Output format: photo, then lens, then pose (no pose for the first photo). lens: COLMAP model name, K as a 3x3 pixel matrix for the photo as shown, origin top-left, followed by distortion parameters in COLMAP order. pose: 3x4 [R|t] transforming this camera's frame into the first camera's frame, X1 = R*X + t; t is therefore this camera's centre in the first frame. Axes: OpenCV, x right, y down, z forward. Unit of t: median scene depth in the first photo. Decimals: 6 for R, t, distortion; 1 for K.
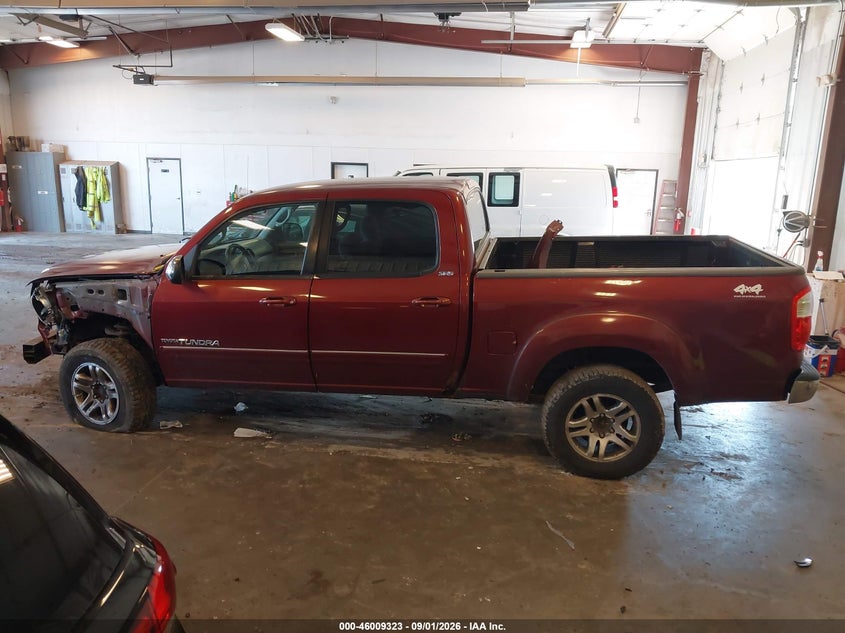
lens RADIAL K [[679.1, 0, 424.2], [0, 679.1, 318.5], [0, 0, 1]] dist [0.035192, -0.038492]
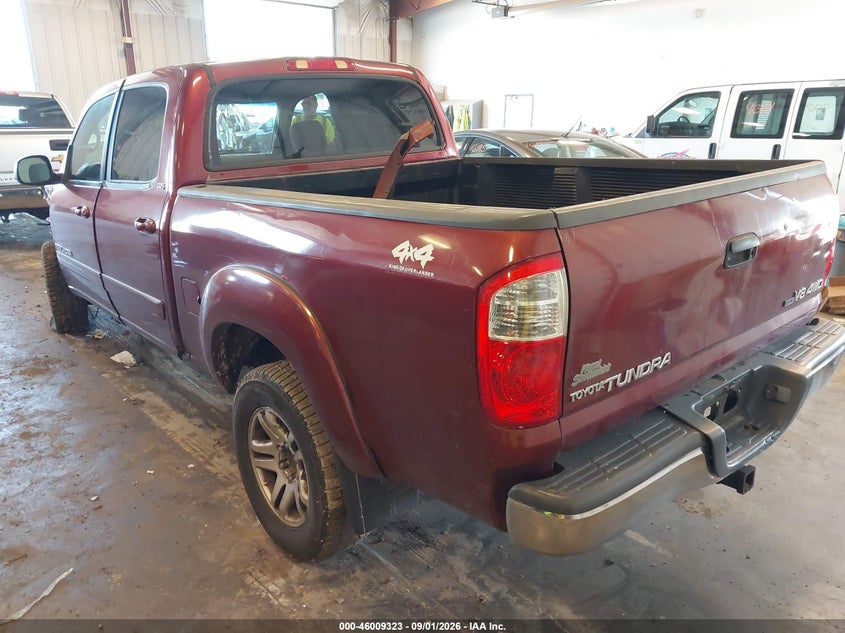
lens RADIAL K [[679.1, 0, 422.4], [0, 679.1, 315.5], [0, 0, 1]] dist [0.035192, -0.038492]
pose [[0.760800, 0.170654, -0.626147, 0.625709], [-0.130756, 0.985330, 0.109673, -0.043201], [0.635678, -0.001567, 0.771953, 0.556636]]
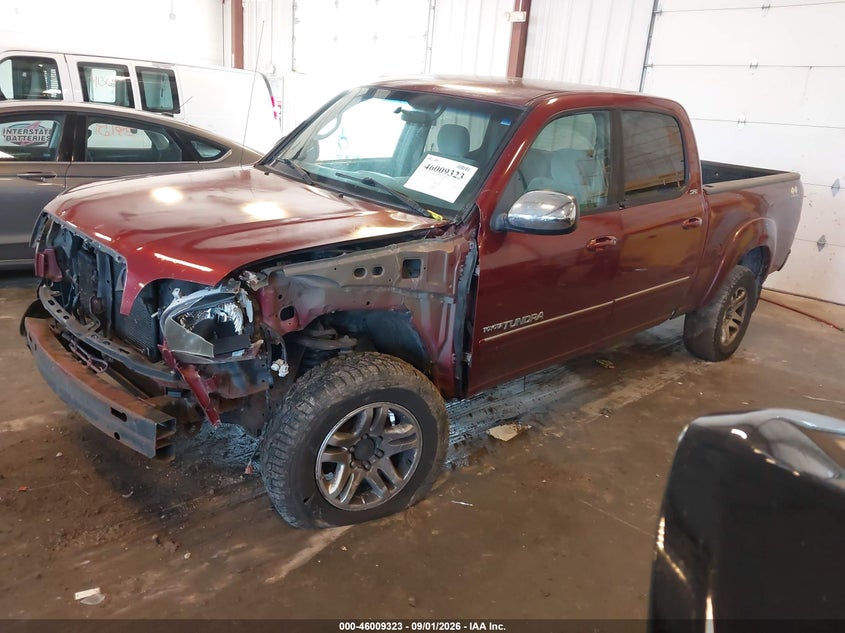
lens RADIAL K [[679.1, 0, 417.9], [0, 679.1, 316.9], [0, 0, 1]] dist [0.035192, -0.038492]
pose [[0.582423, -0.203532, 0.786993, -0.877587], [0.106523, 0.978908, 0.174332, -0.091707], [-0.805876, -0.017702, 0.591819, 0.659629]]
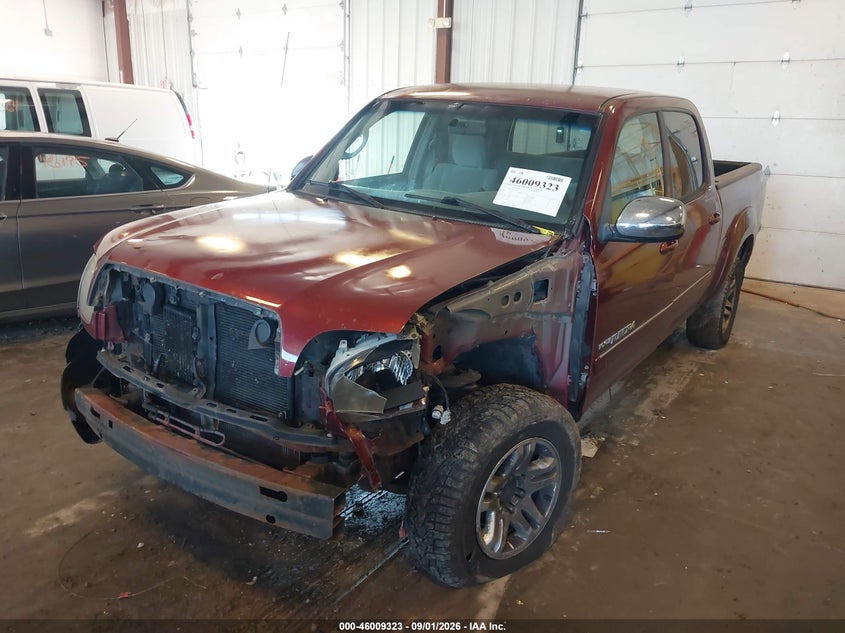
lens RADIAL K [[679.1, 0, 419.7], [0, 679.1, 319.7], [0, 0, 1]] dist [0.035192, -0.038492]
pose [[0.416866, -0.248446, 0.874355, -0.932412], [0.173314, 0.965999, 0.191855, -0.127922], [-0.892292, 0.071560, 0.445752, 0.845589]]
